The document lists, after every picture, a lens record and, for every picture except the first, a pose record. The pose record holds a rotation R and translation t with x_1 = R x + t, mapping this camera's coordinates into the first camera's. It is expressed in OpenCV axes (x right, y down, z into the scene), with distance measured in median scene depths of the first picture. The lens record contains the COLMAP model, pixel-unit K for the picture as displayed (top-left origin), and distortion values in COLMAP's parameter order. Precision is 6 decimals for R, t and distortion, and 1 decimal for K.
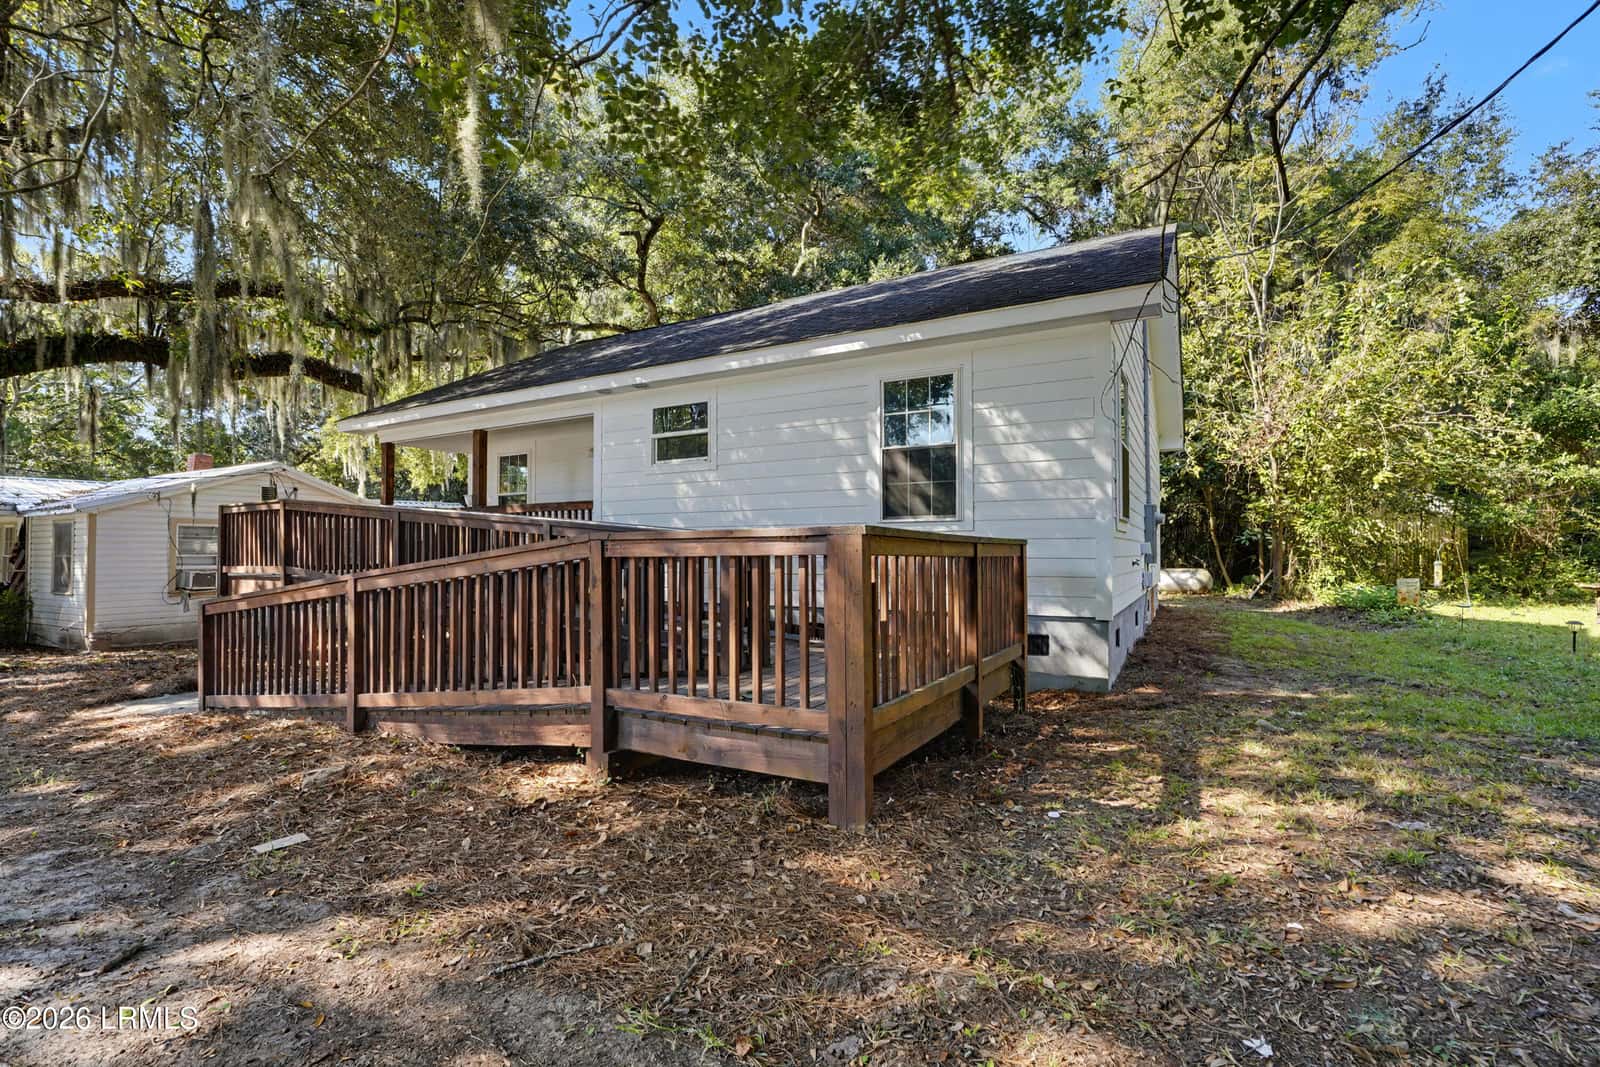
lens RADIAL K [[746.4, 0, 800.0], [0, 746.4, 533.5], [0, 0, 1]] dist [0.000601, 0.000072]
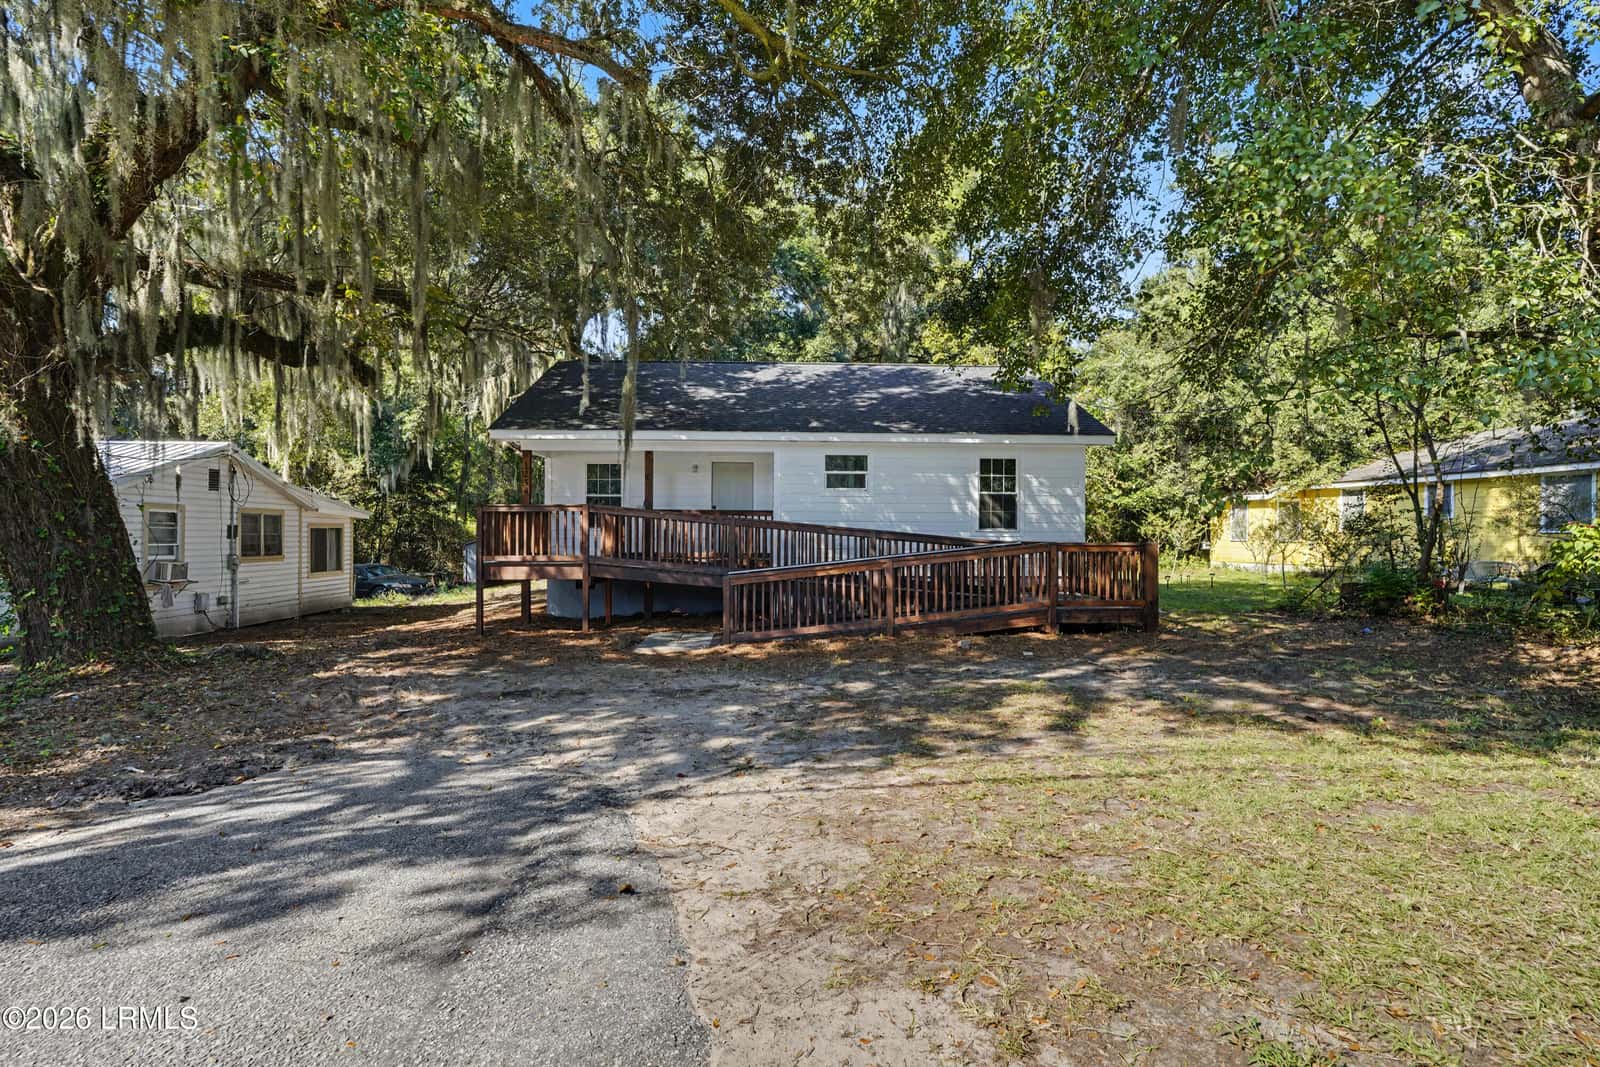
lens RADIAL K [[746.4, 0, 800.0], [0, 746.4, 533.5], [0, 0, 1]] dist [0.000601, 0.000072]
pose [[0.832364, 0.012349, 0.554092, -1.348258], [-0.021368, 0.999723, 0.009819, -0.016861], [-0.553818, -0.020013, 0.832397, -0.362053]]
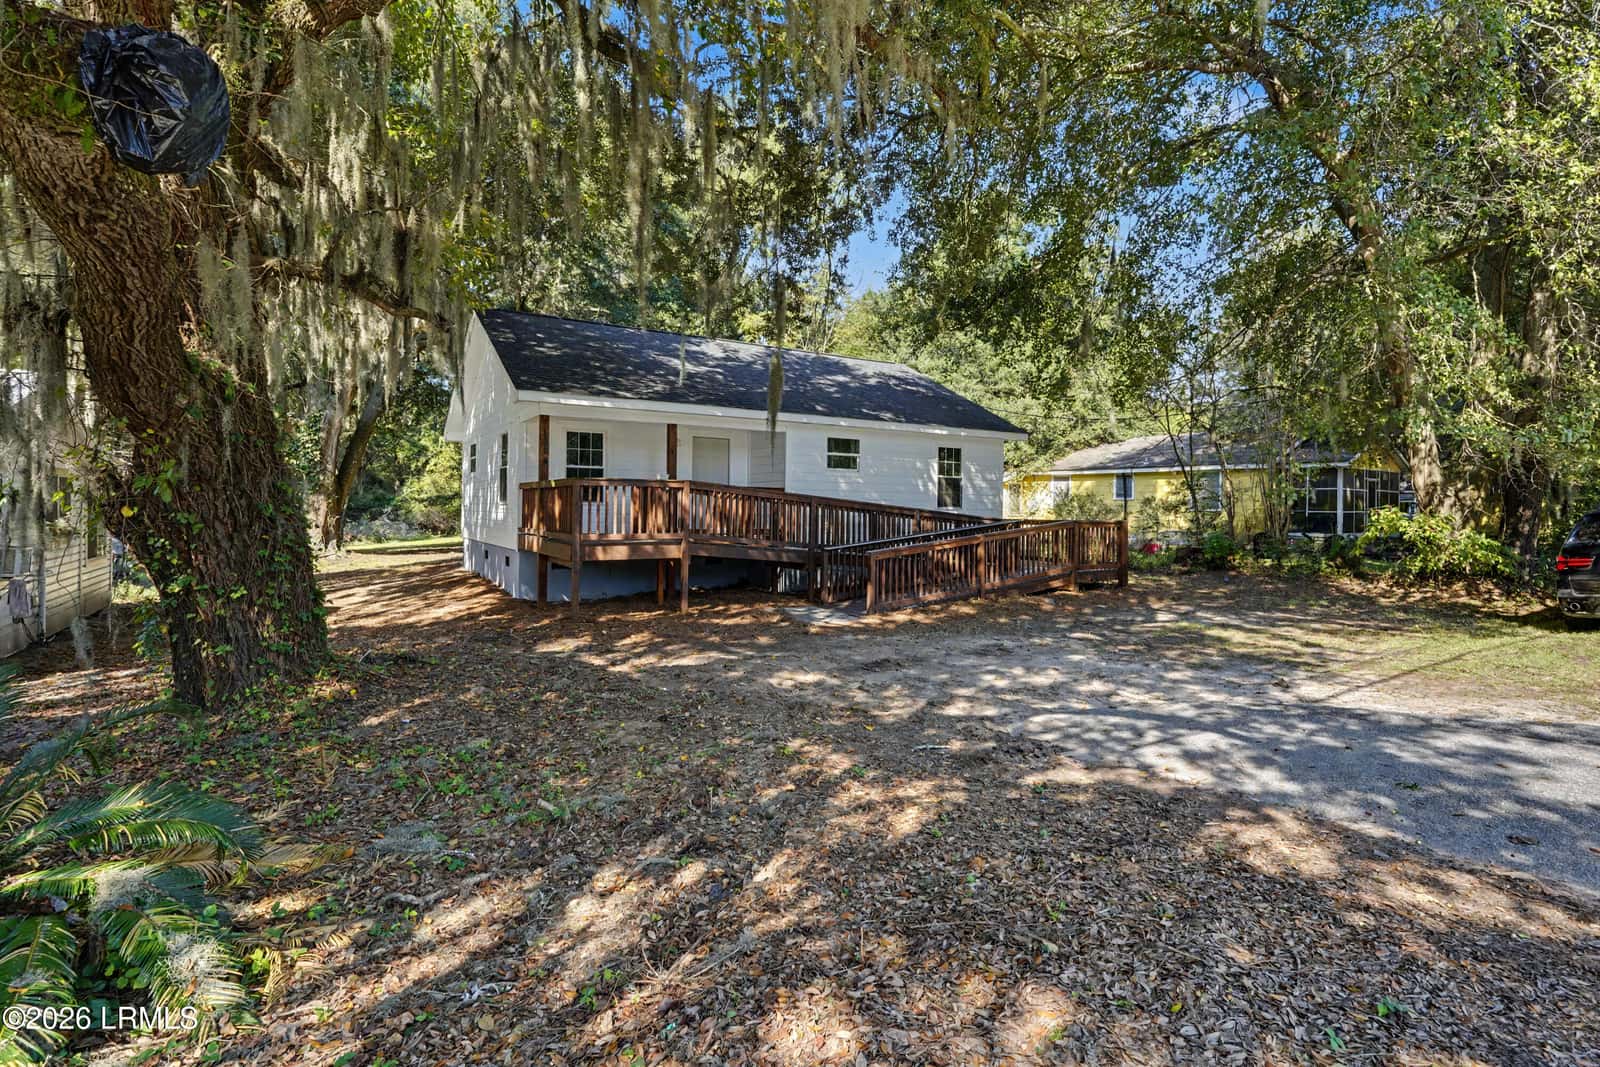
lens RADIAL K [[746.4, 0, 800.0], [0, 746.4, 533.5], [0, 0, 1]] dist [0.000601, 0.000072]
pose [[0.487409, -0.017021, 0.873008, -2.084852], [-0.034995, 0.998626, 0.039009, -0.012395], [-0.872472, -0.049564, 0.486144, 0.245694]]
